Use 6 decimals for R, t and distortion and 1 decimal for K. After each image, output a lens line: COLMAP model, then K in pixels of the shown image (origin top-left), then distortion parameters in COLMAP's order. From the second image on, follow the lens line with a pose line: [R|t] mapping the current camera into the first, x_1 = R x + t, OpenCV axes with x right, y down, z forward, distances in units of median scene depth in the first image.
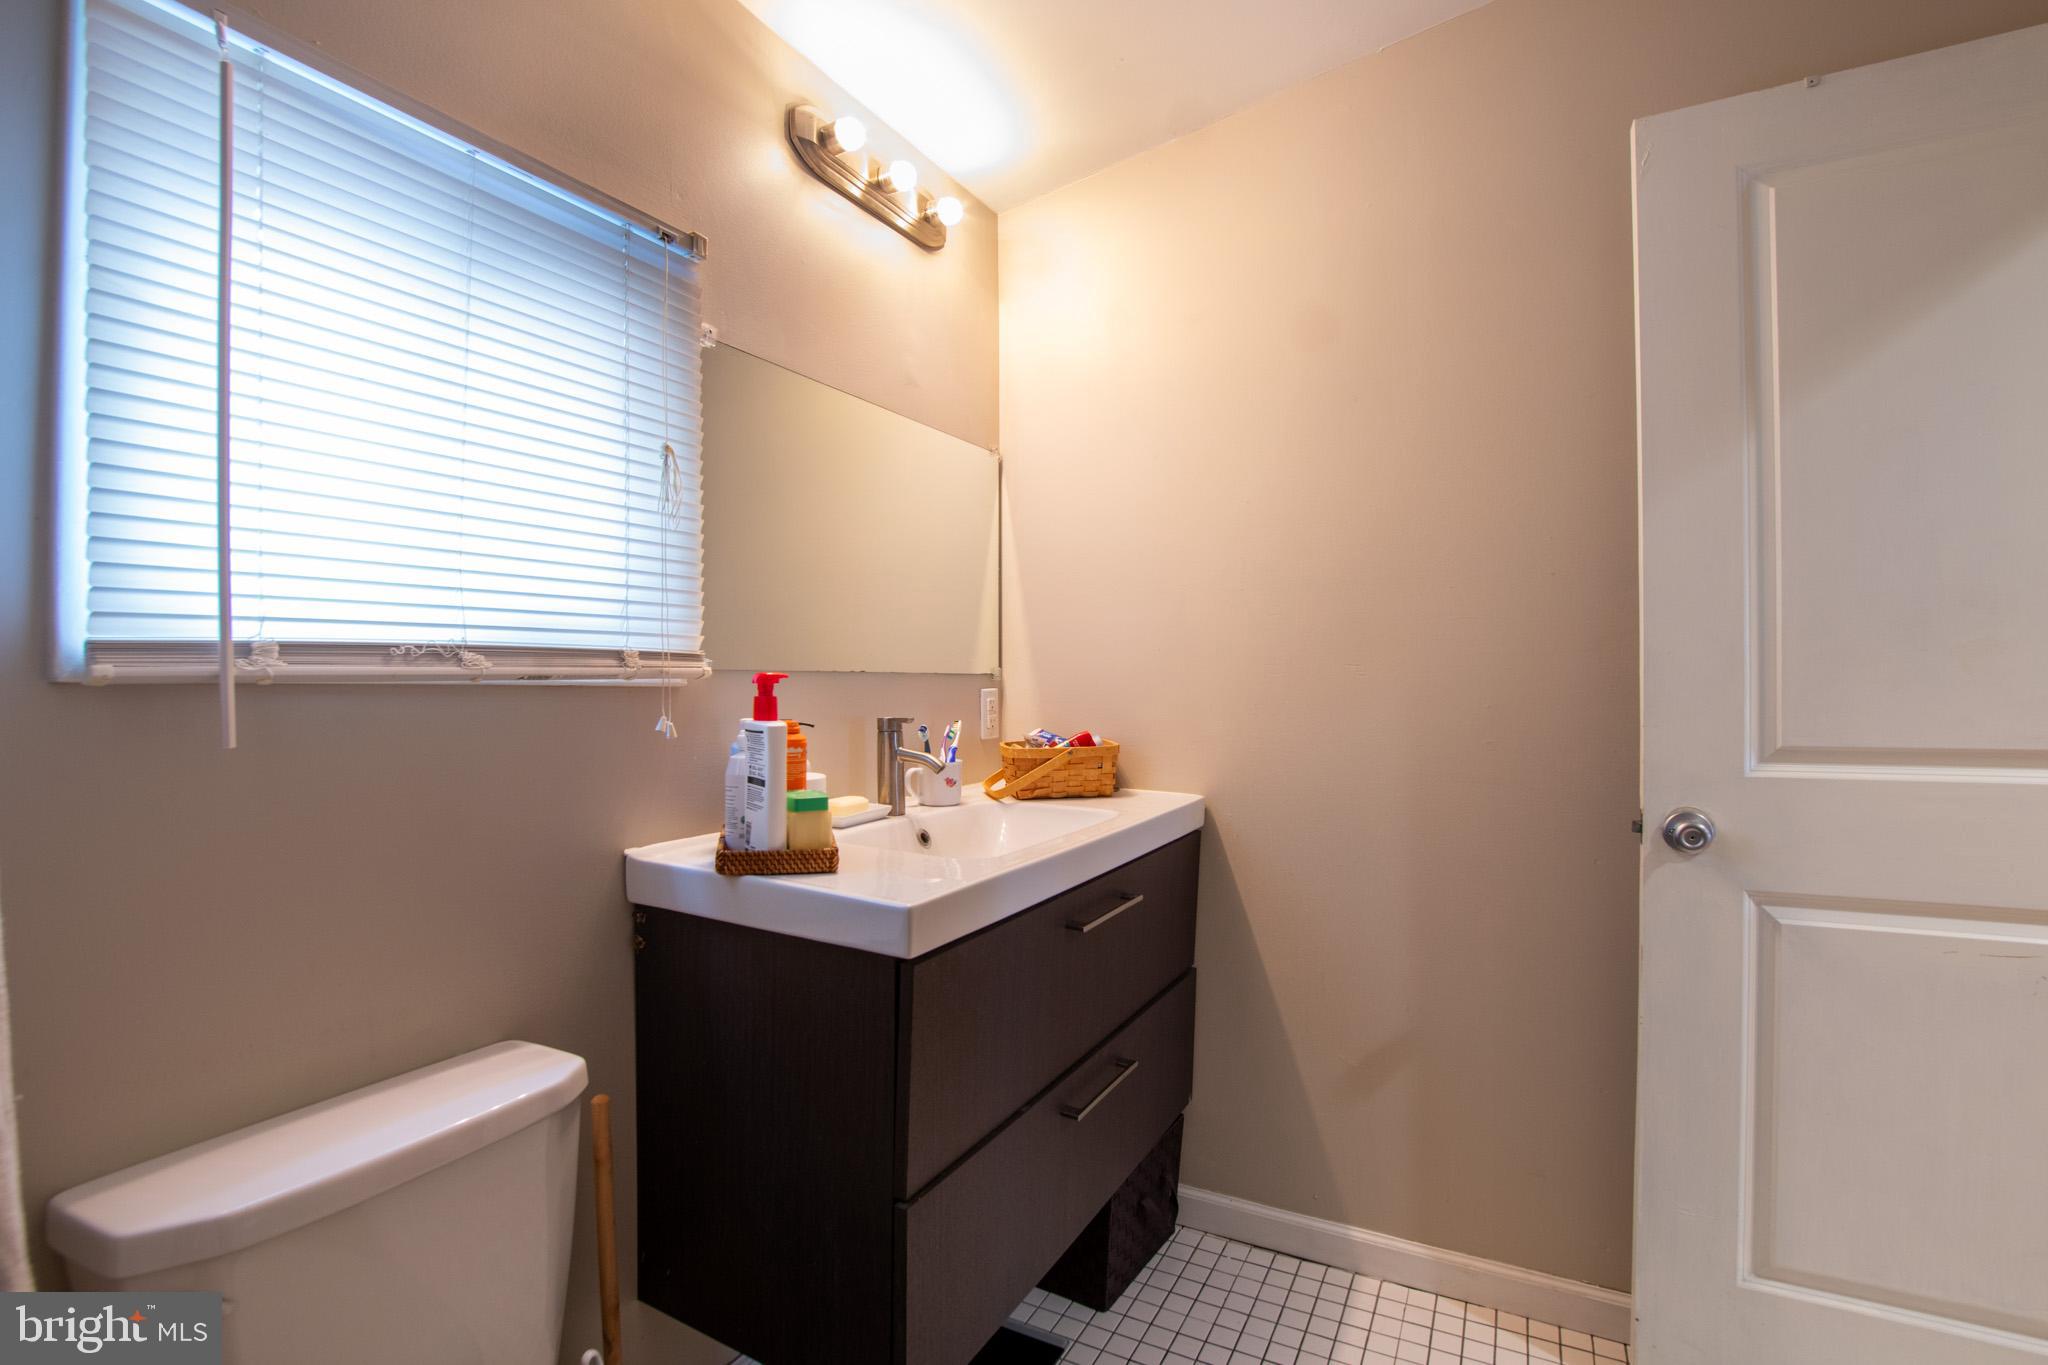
lens RADIAL K [[903.6, 0, 1033.7], [0, 903.6, 678.9], [0, 0, 1]] dist [-0.039752, 0.007548]
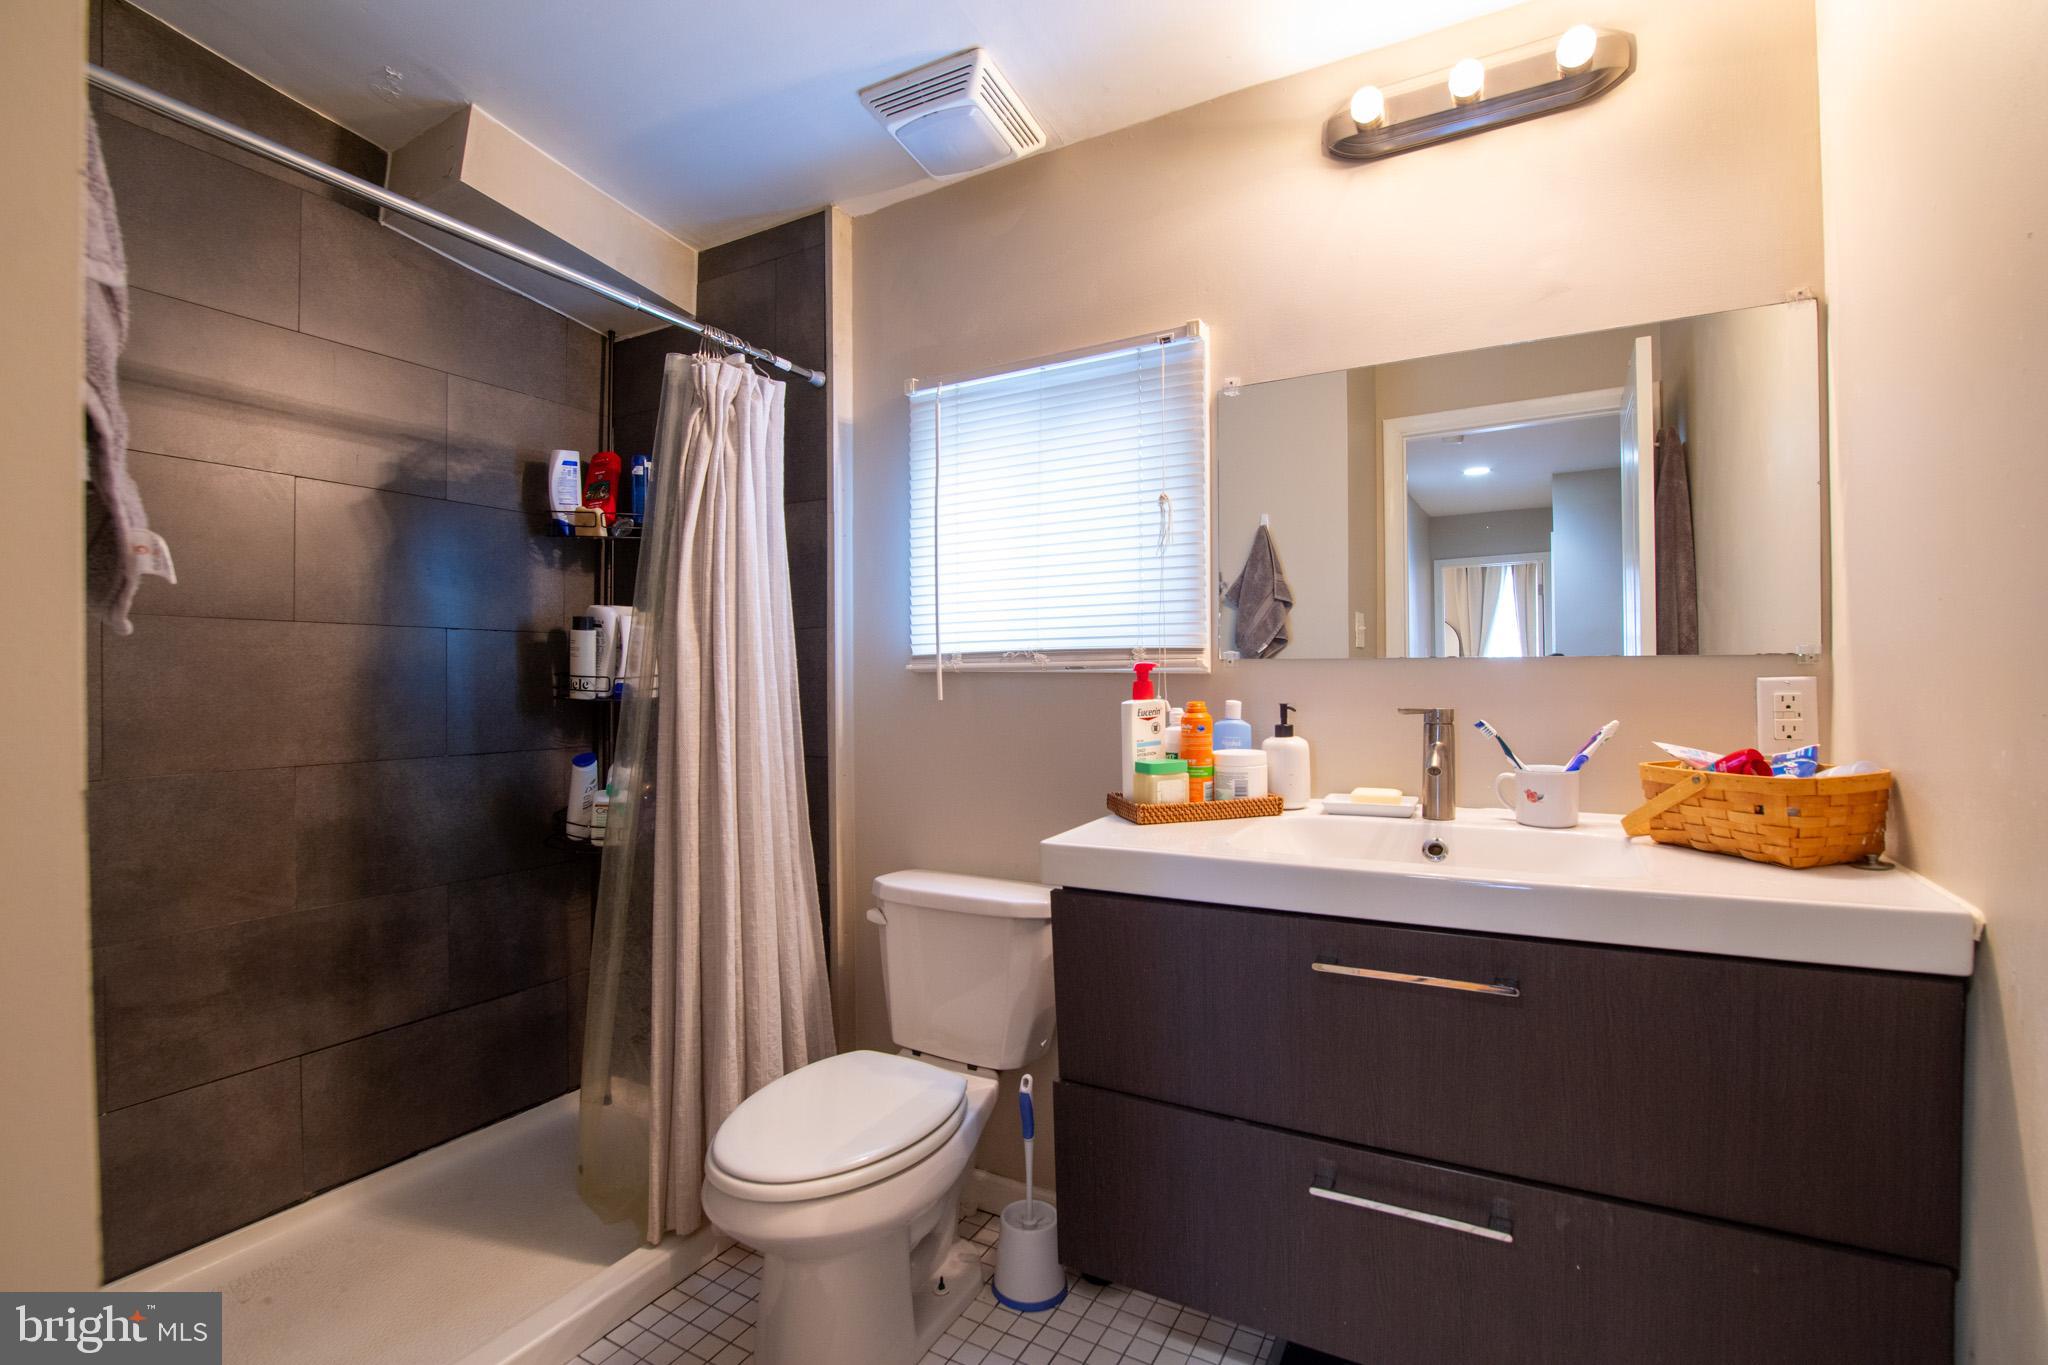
lens RADIAL K [[903.6, 0, 1033.7], [0, 903.6, 678.9], [0, 0, 1]] dist [-0.039752, 0.007548]
pose [[0.010824, -0.005364, -0.999927, 0.992257], [0.001408, 0.999985, -0.005349, 0.024748], [0.999940, -0.001350, 0.010832, 0.830338]]
